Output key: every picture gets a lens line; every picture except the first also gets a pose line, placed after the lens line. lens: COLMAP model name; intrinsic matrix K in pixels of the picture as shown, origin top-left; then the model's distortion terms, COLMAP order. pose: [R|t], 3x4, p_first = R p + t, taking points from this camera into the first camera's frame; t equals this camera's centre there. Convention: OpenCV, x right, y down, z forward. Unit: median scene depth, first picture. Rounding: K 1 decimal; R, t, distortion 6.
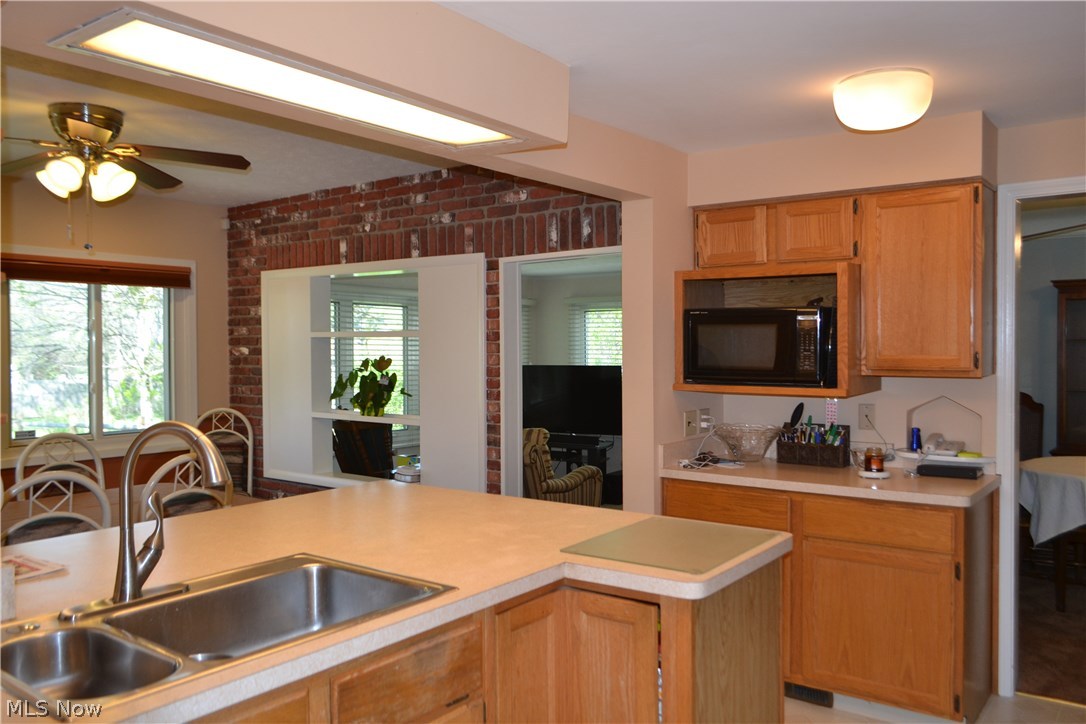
lens RADIAL K [[864.7, 0, 547.1], [0, 864.7, 361.4], [0, 0, 1]] dist [-0.016933, 0.014462]
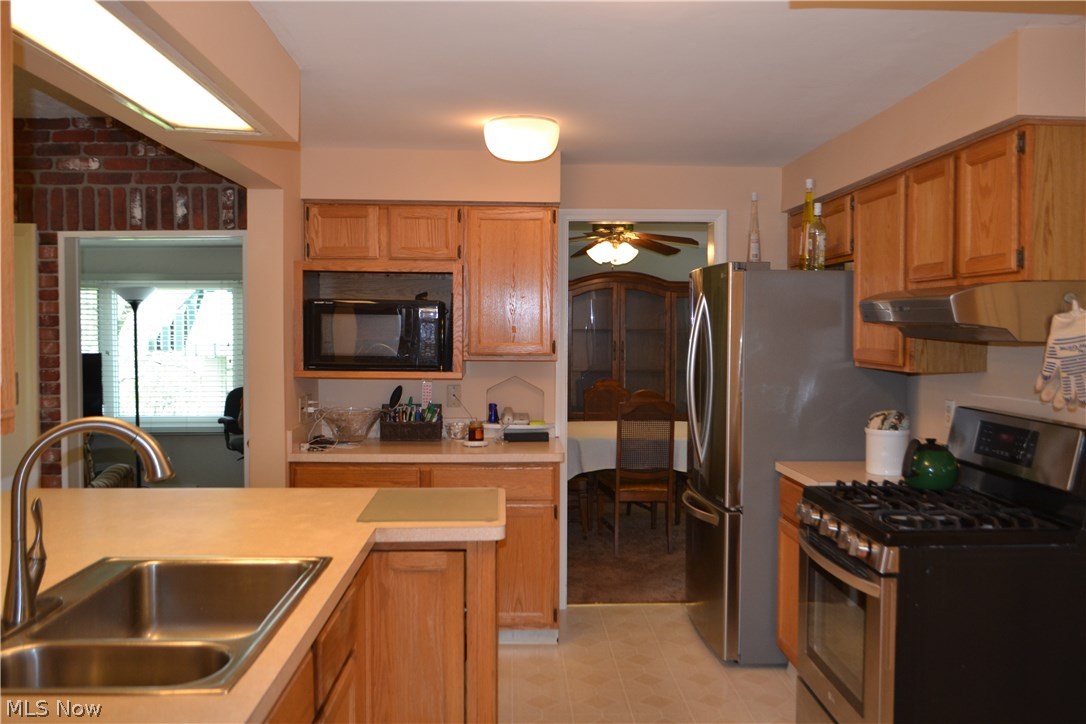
lens RADIAL K [[925.8, 0, 542.9], [0, 925.8, 360.4], [0, 0, 1]] dist [0.001692, -0.014583]
pose [[0.778764, -0.013520, 0.627171, -0.315097], [0.003472, 0.999845, 0.017243, -0.004393], [-0.627307, -0.011251, 0.778691, -0.044564]]
